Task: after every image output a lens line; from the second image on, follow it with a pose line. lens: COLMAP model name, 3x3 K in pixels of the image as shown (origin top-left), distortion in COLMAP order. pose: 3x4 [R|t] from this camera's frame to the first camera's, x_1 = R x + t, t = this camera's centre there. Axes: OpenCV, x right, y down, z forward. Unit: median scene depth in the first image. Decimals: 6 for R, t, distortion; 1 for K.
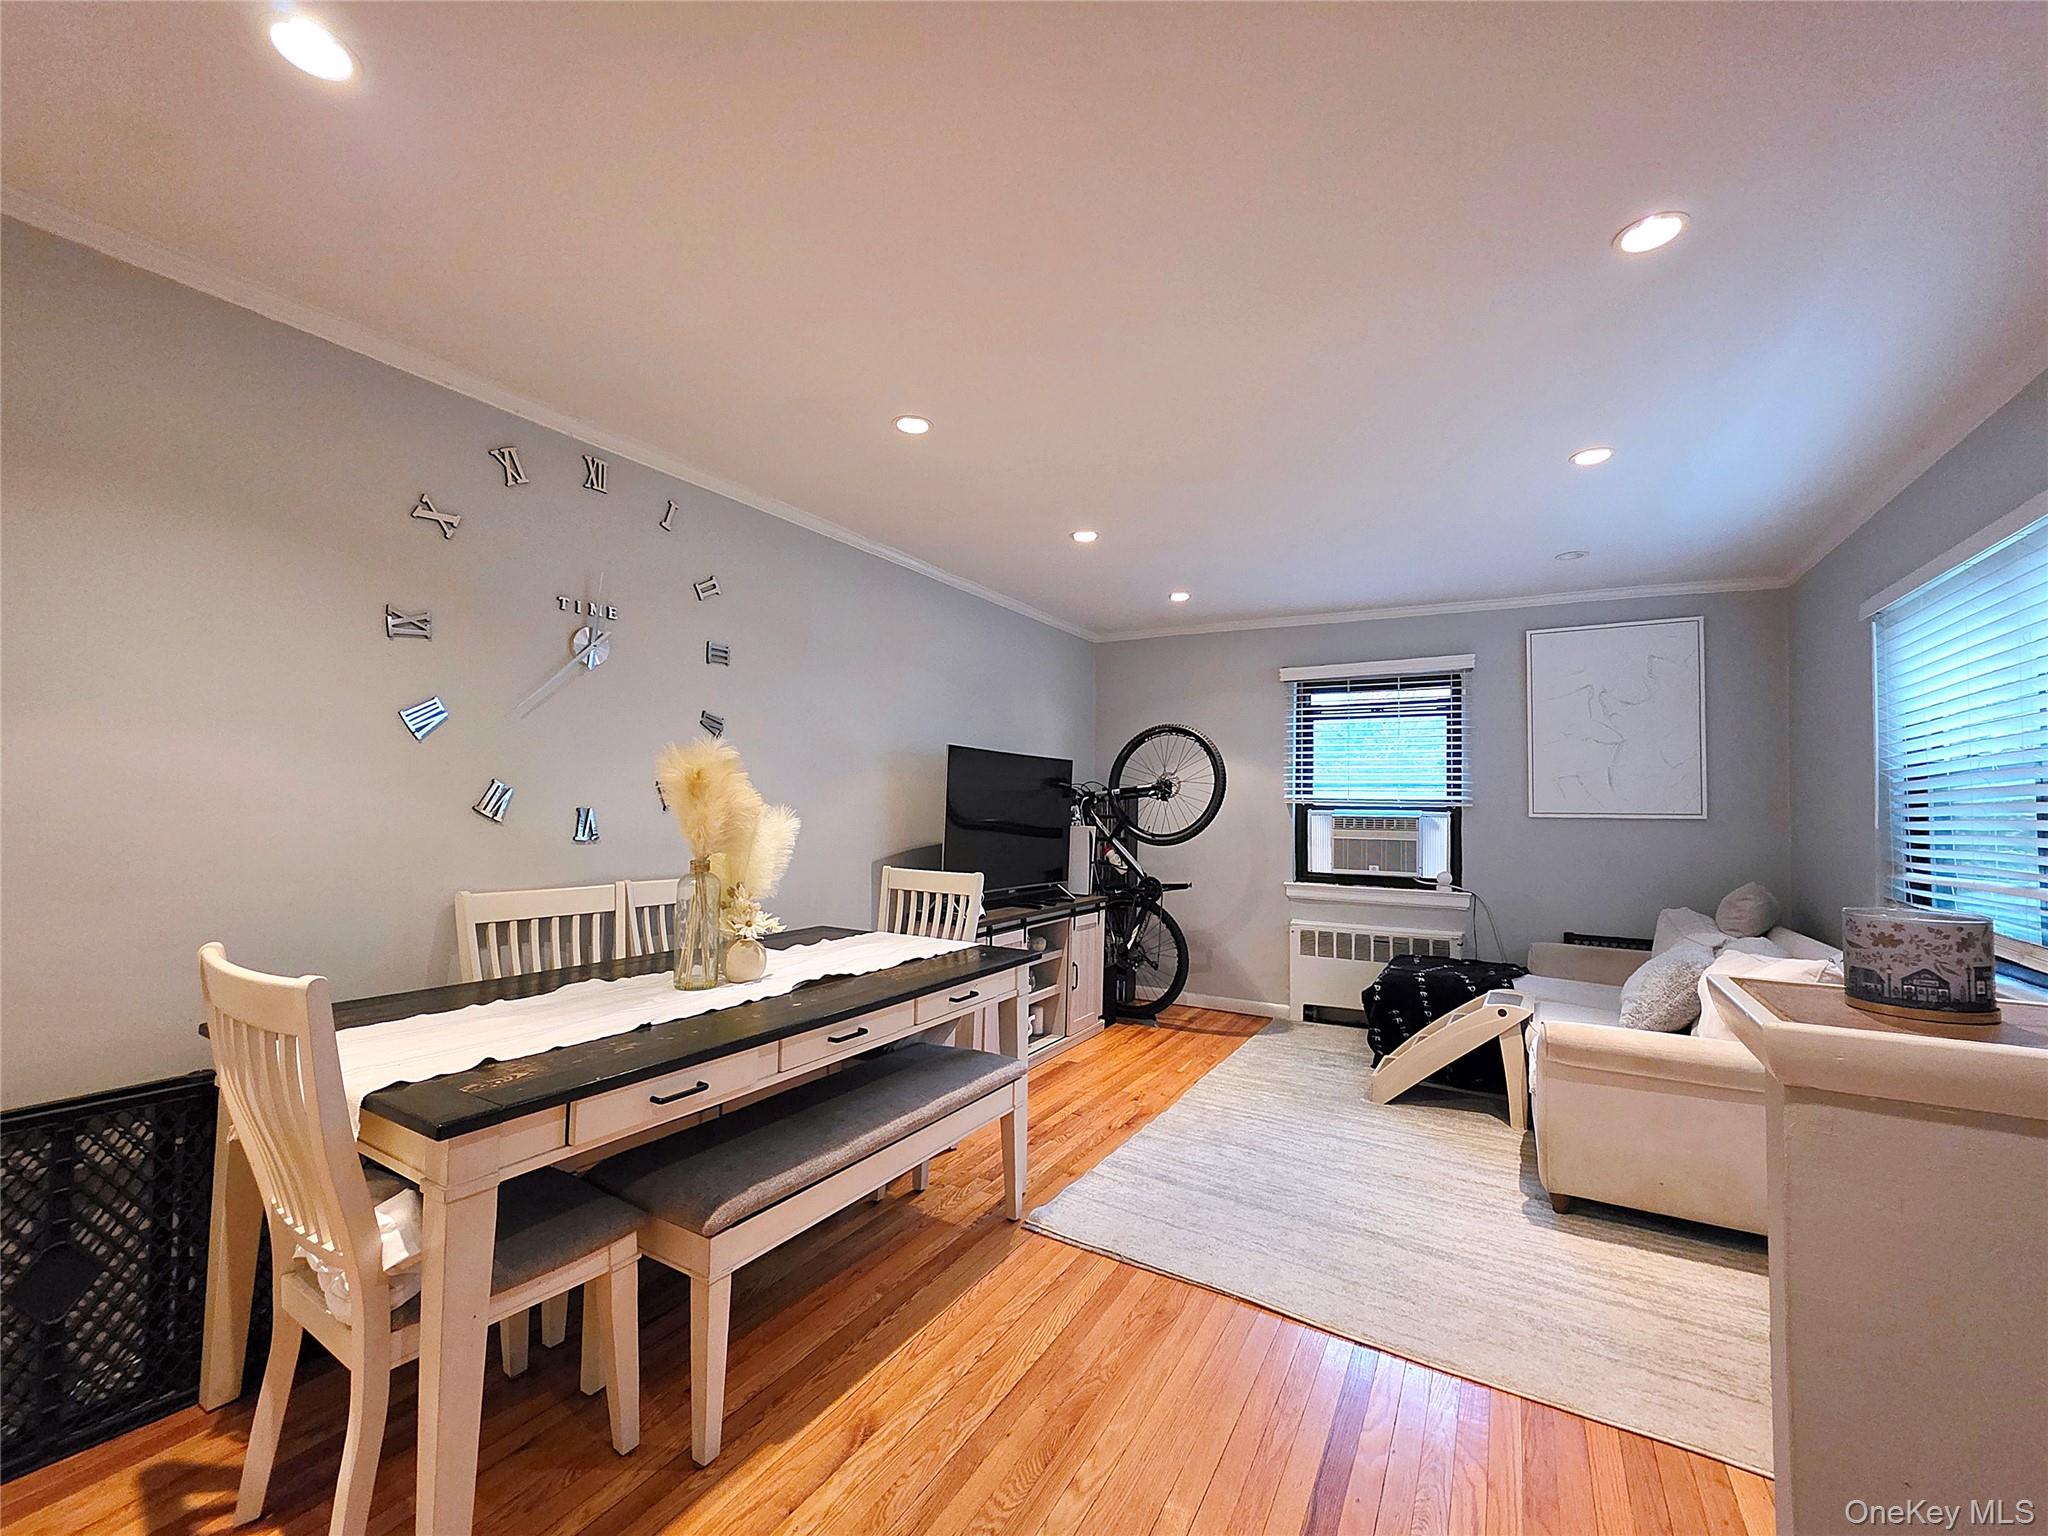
lens RADIAL K [[845.2, 0, 1026.1], [0, 845.2, 774.7], [0, 0, 1]] dist [0.002574, -0.000141]
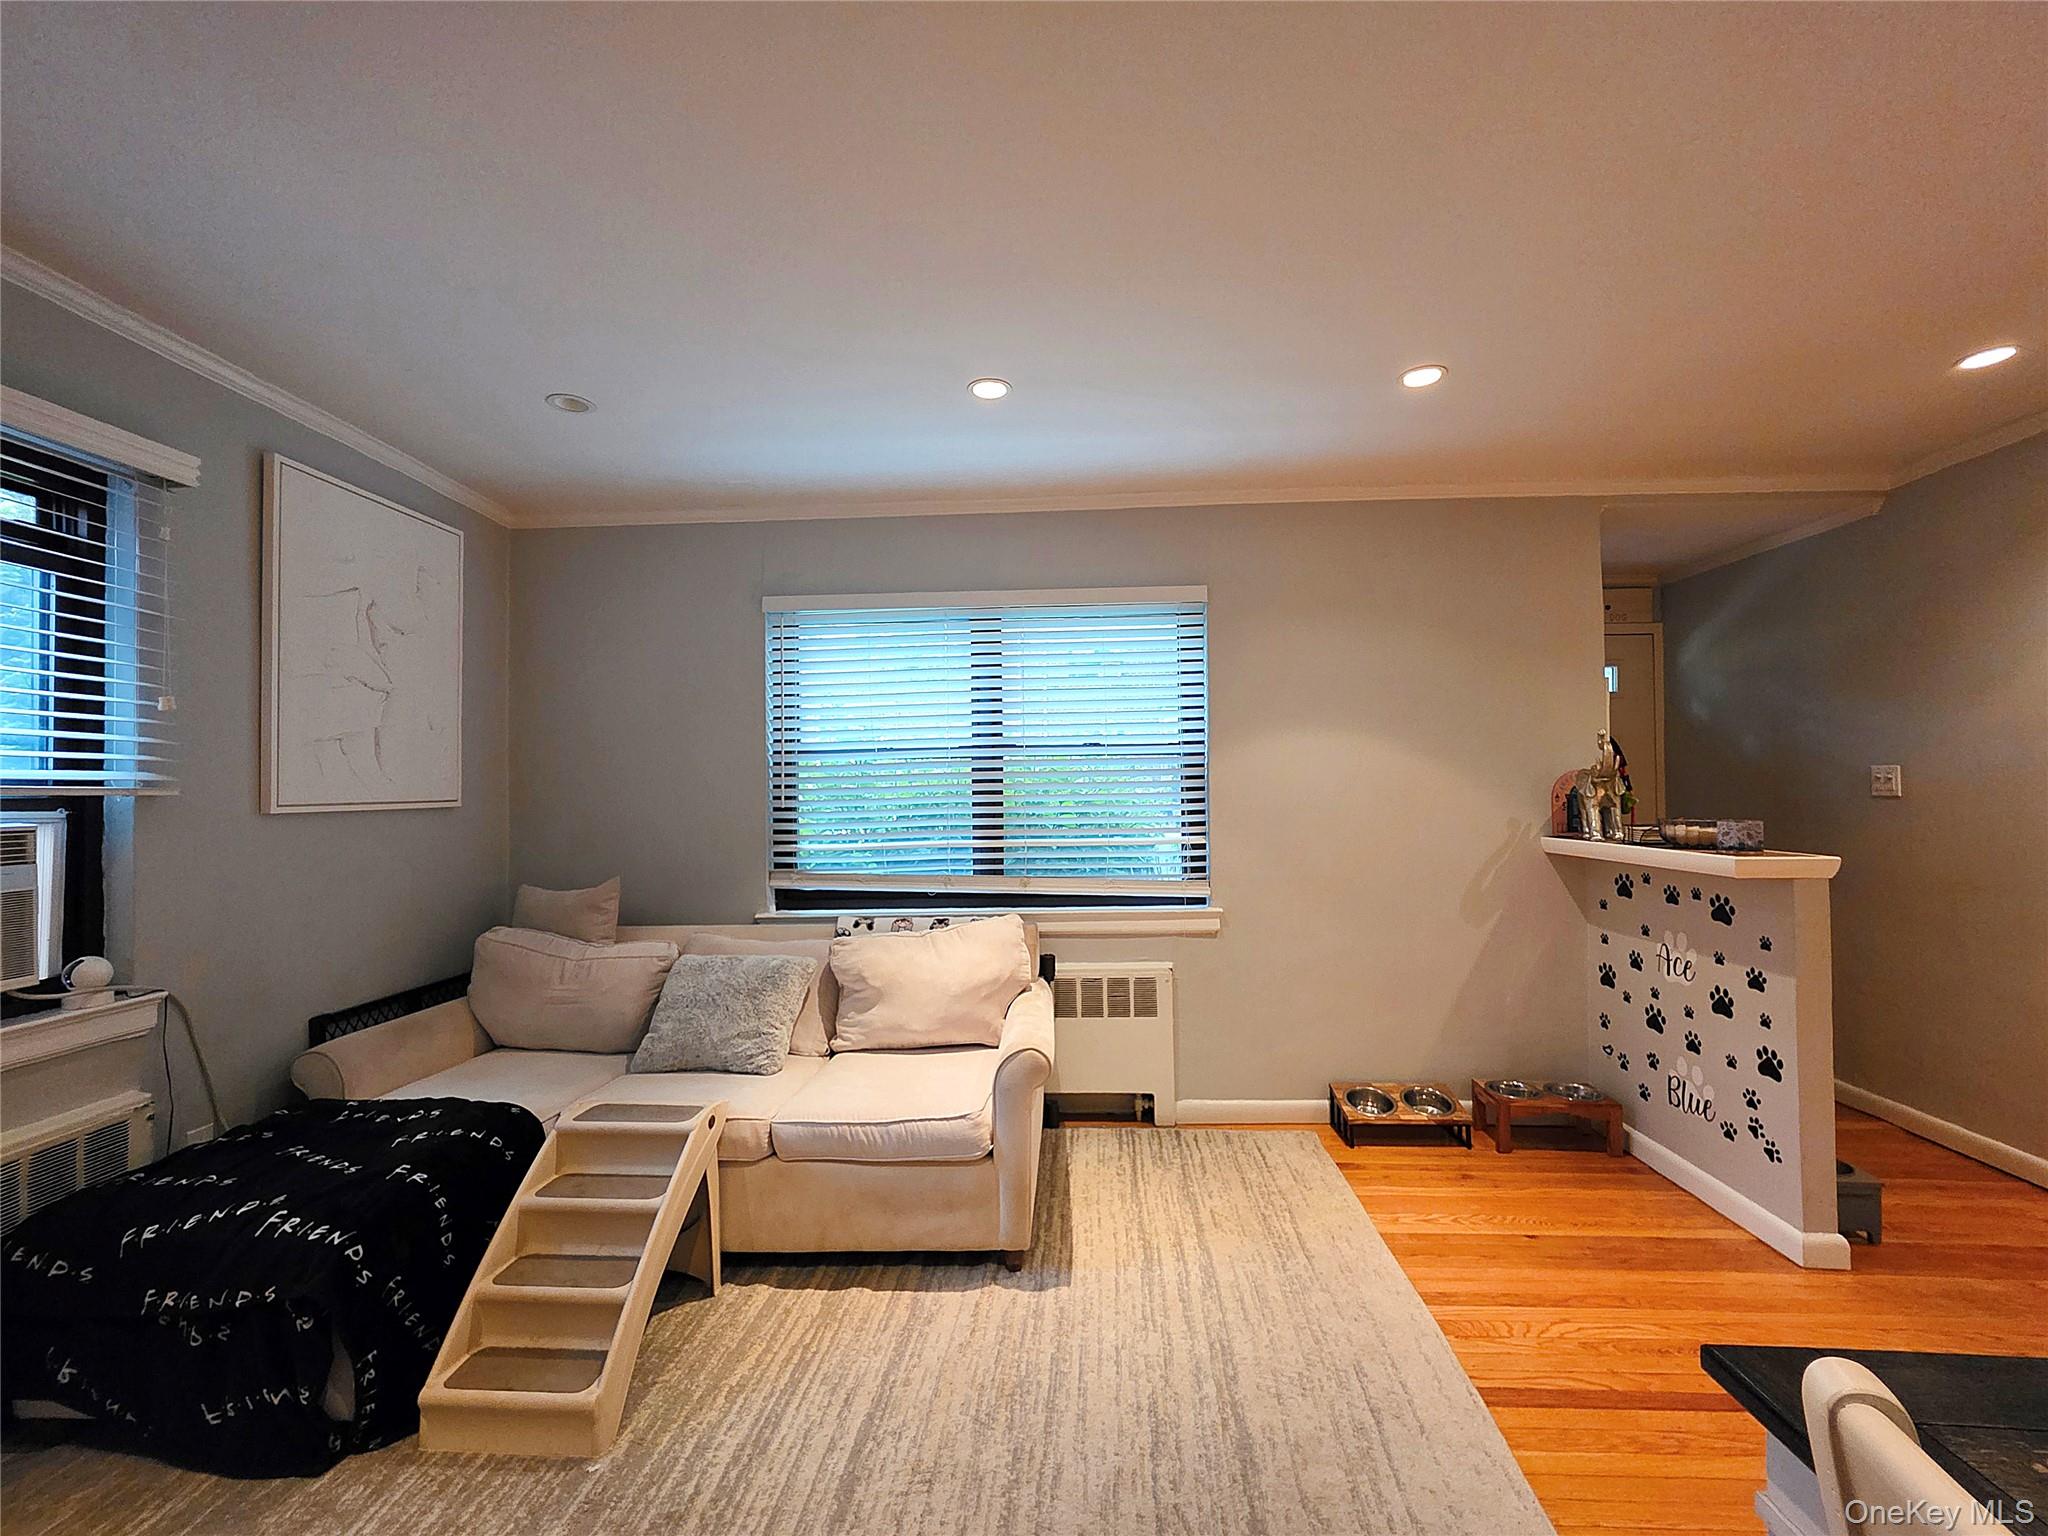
lens RADIAL K [[851.2, 0, 1028.5], [0, 851.2, 771.5], [0, 0, 1]] dist [0.003569, 0.000049]
pose [[-0.460723, 0.010114, 0.887487, -0.077518], [-0.027249, 0.999303, -0.025534, 0.023827], [-0.887126, -0.035947, -0.460126, 0.797391]]
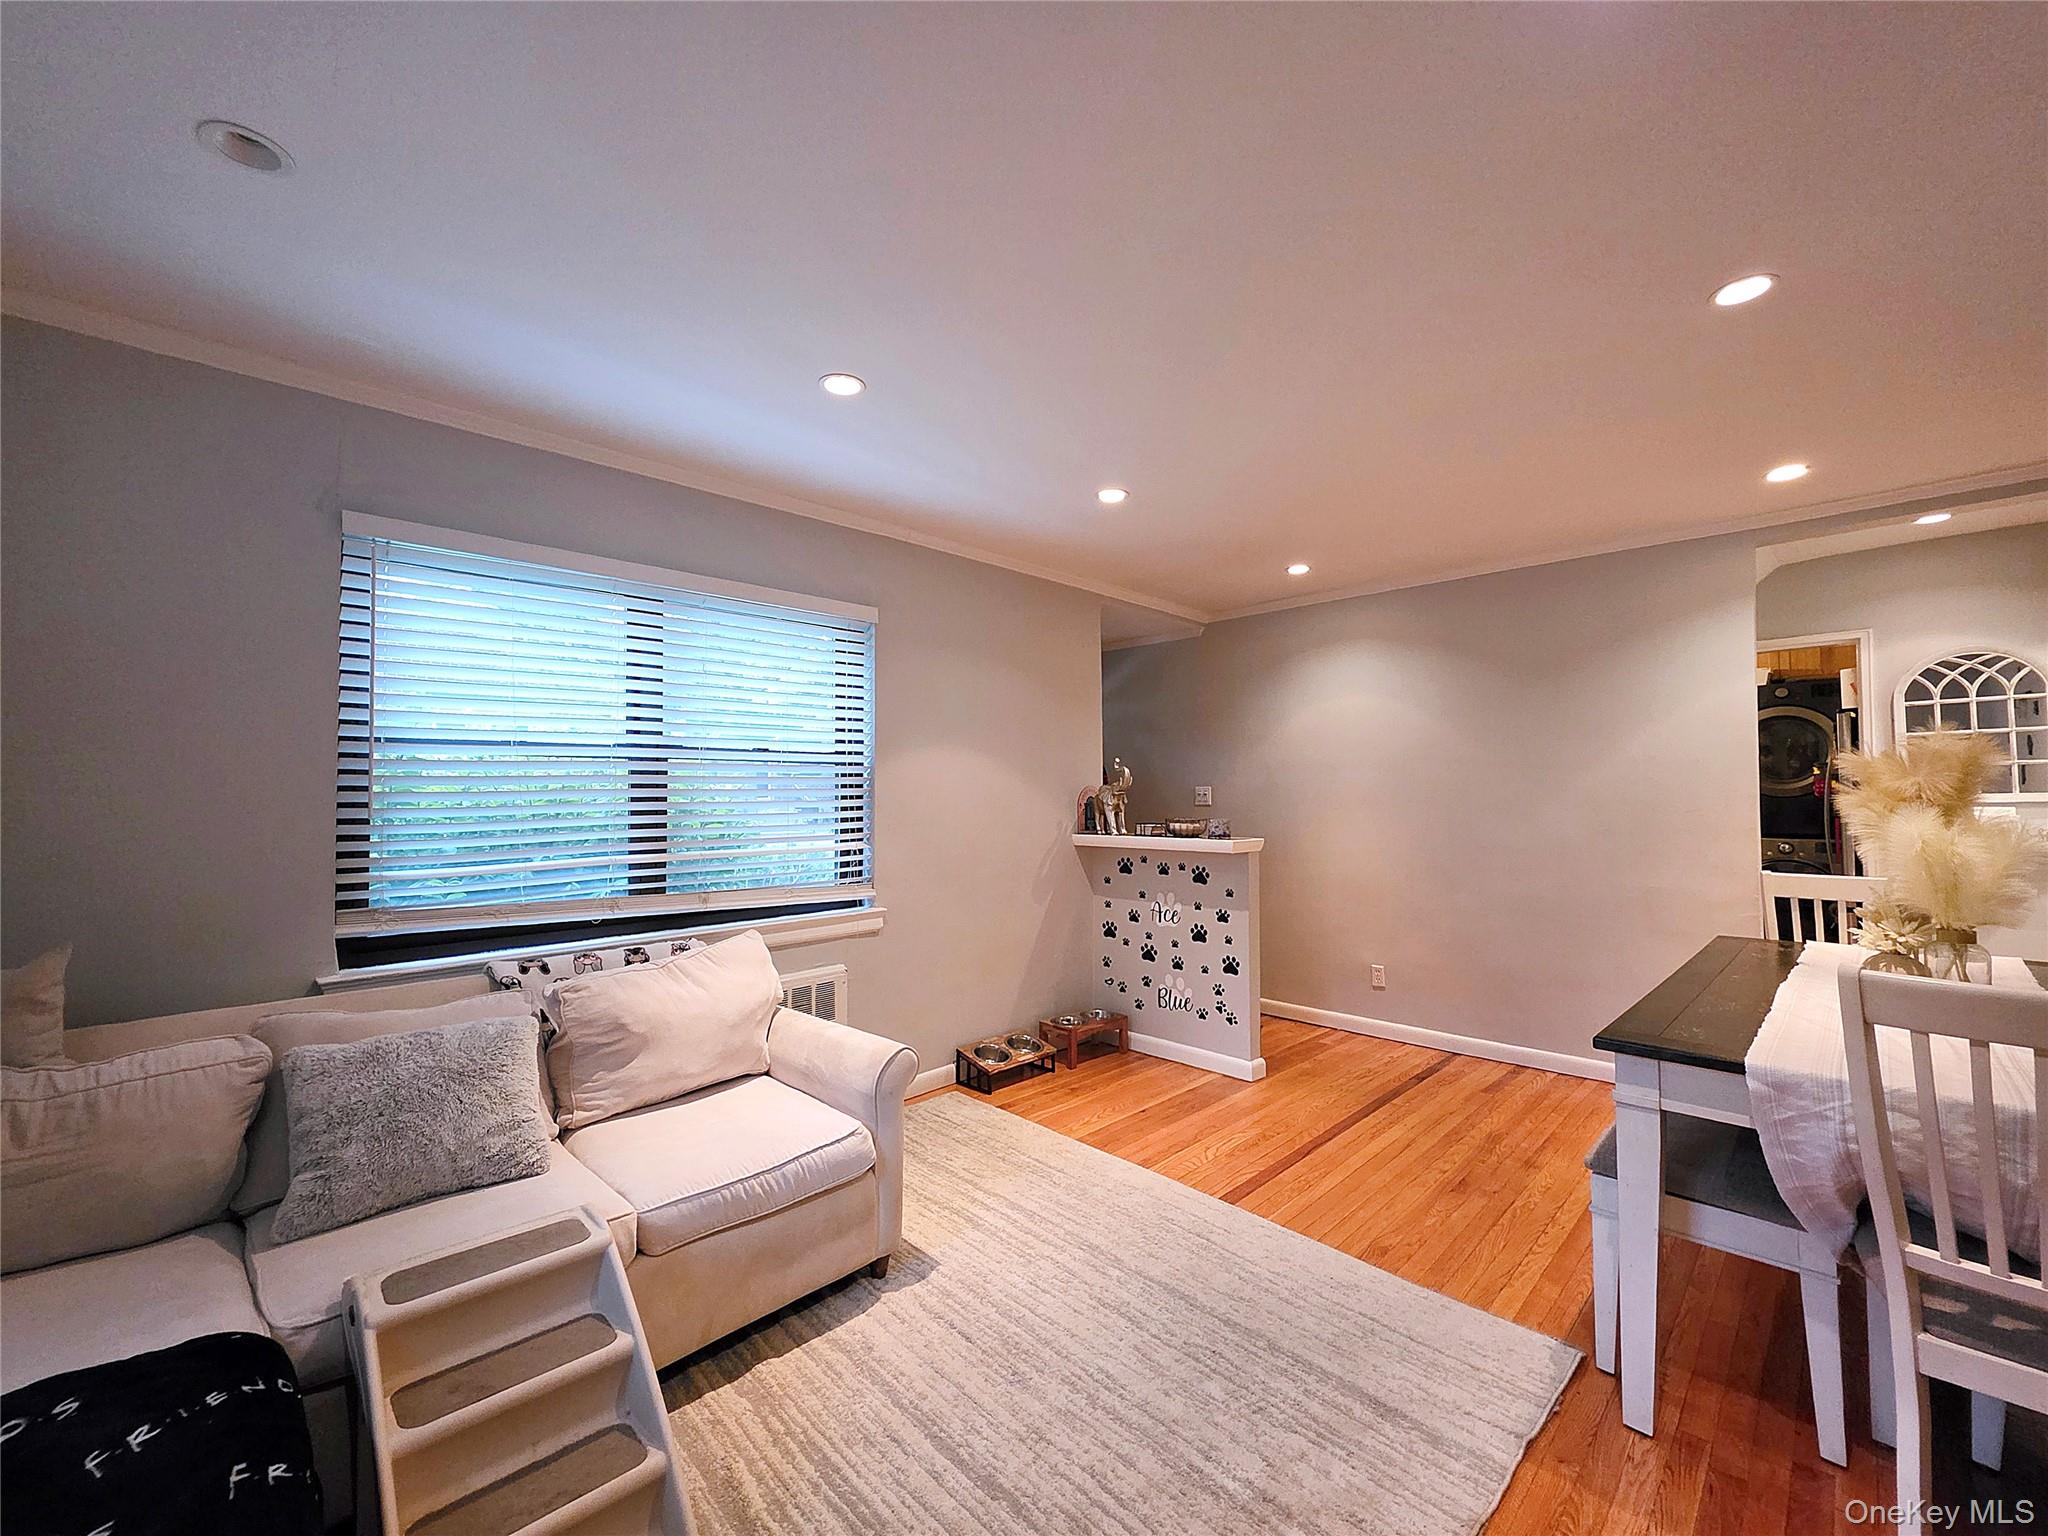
lens RADIAL K [[845.2, 0, 1026.1], [0, 845.2, 774.7], [0, 0, 1]] dist [0.002574, -0.000141]
pose [[-0.967732, -0.002847, 0.251965, 0.159046], [-0.018146, 0.998127, -0.058417, 0.037638], [-0.251326, -0.061104, -0.965972, 1.031361]]
